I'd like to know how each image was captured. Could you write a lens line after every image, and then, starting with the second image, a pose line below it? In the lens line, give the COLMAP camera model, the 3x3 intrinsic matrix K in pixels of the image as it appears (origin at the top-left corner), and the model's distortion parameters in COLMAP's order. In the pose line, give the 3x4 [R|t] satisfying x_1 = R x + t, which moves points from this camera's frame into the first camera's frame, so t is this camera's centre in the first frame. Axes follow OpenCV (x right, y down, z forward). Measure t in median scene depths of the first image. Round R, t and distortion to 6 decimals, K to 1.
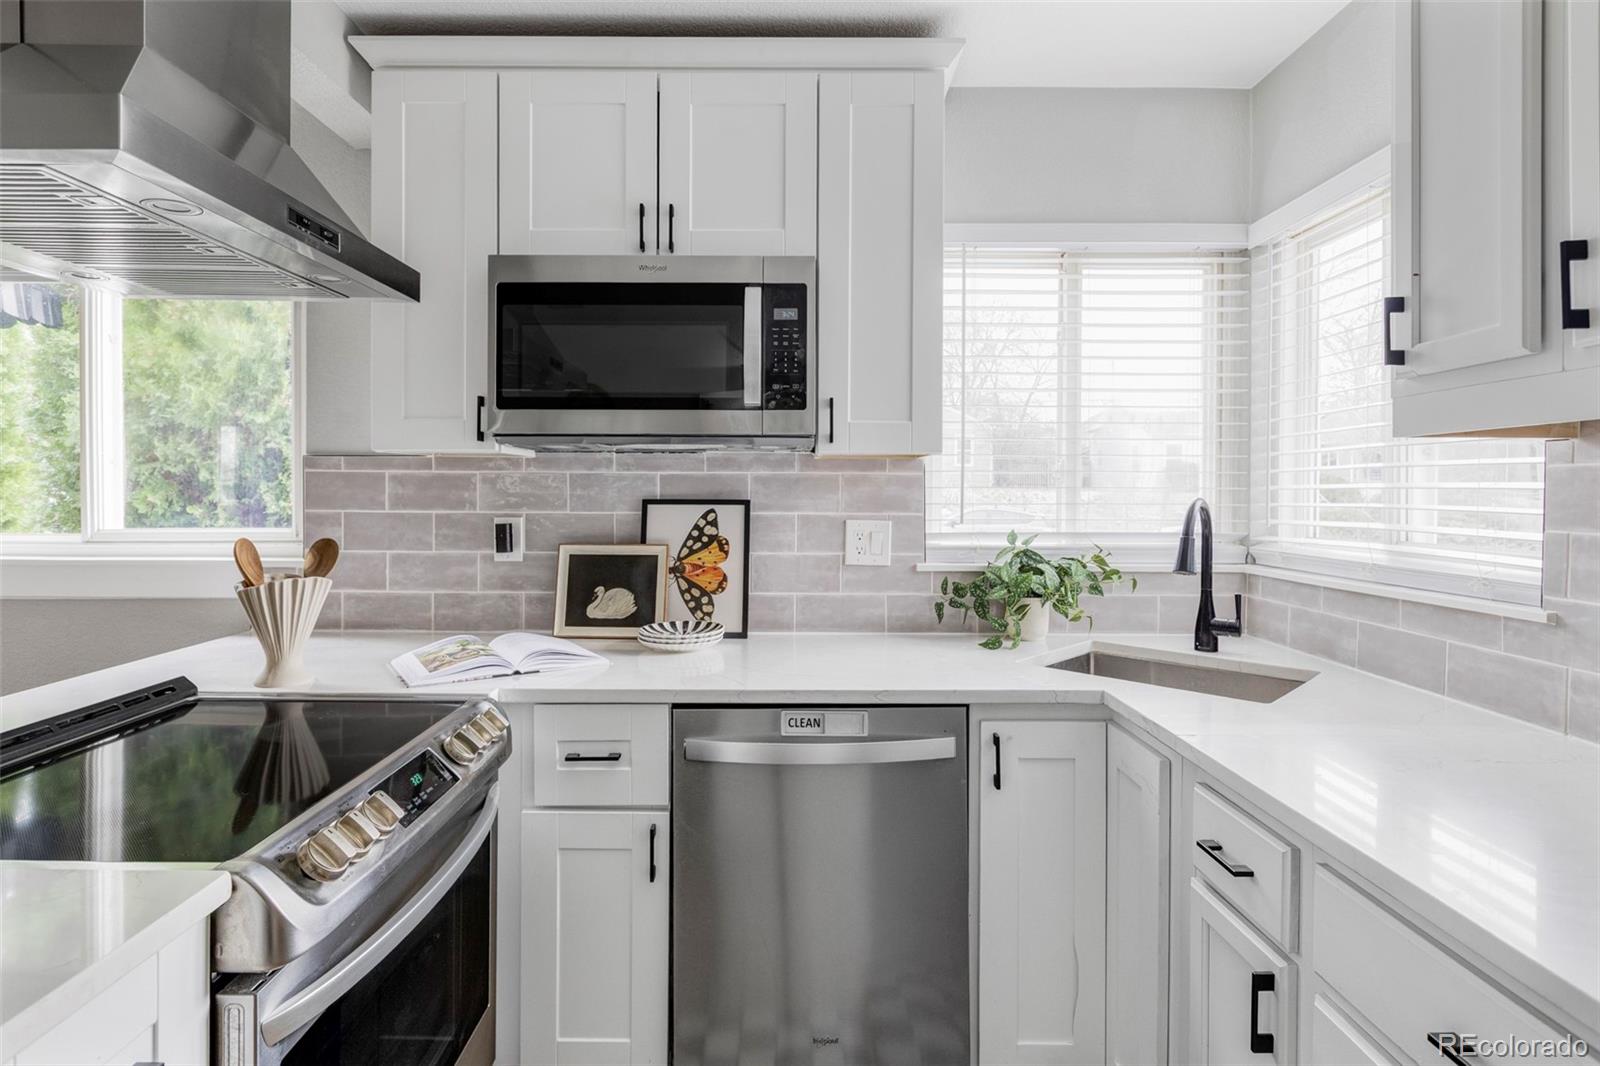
lens RADIAL K [[840.6, 0, 795.3], [0, 840.6, 496.0], [0, 0, 1]] dist [0.001026, -0.000311]
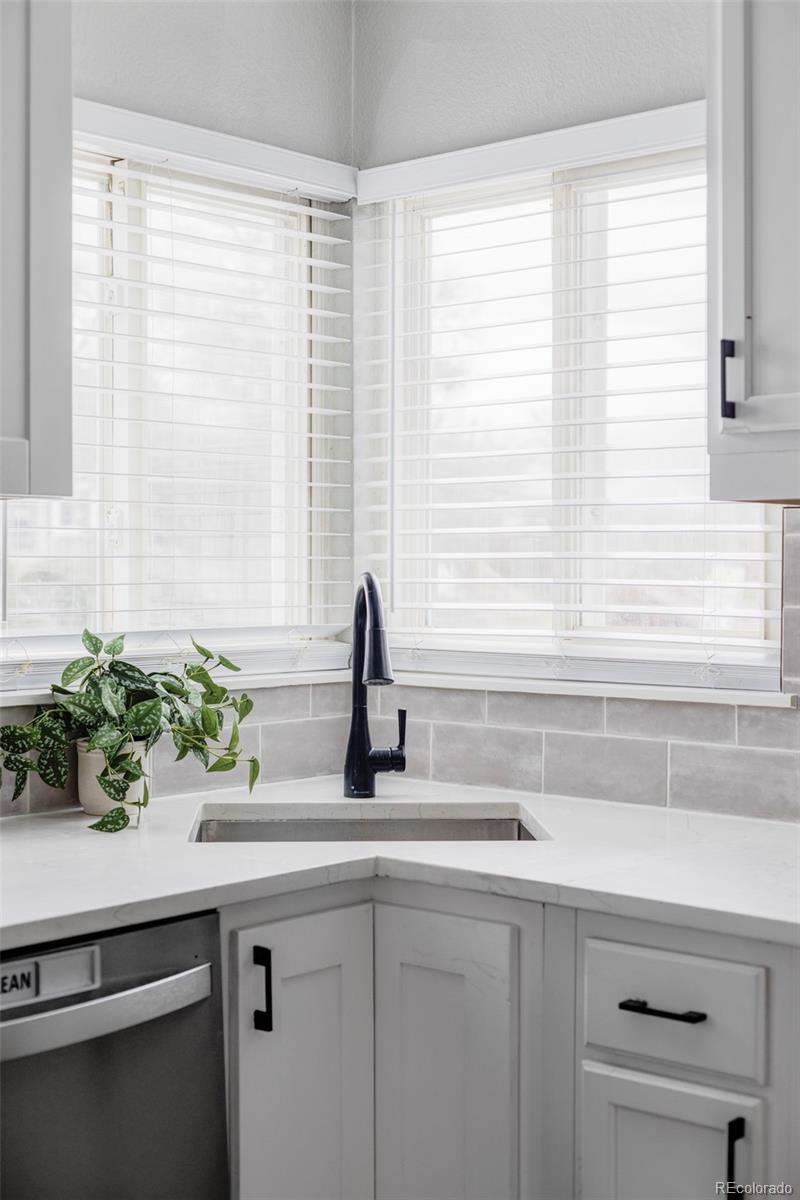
lens RADIAL K [[1760.4, 0, 400.0], [0, 1760.4, 600.0], [0, 0, 1]] dist [0.027977, -0.112215]
pose [[0.663870, -0.019654, 0.747590, -0.676142], [0.004909, 0.999748, 0.021924, -0.007833], [-0.747832, -0.010885, 0.663799, 0.036832]]
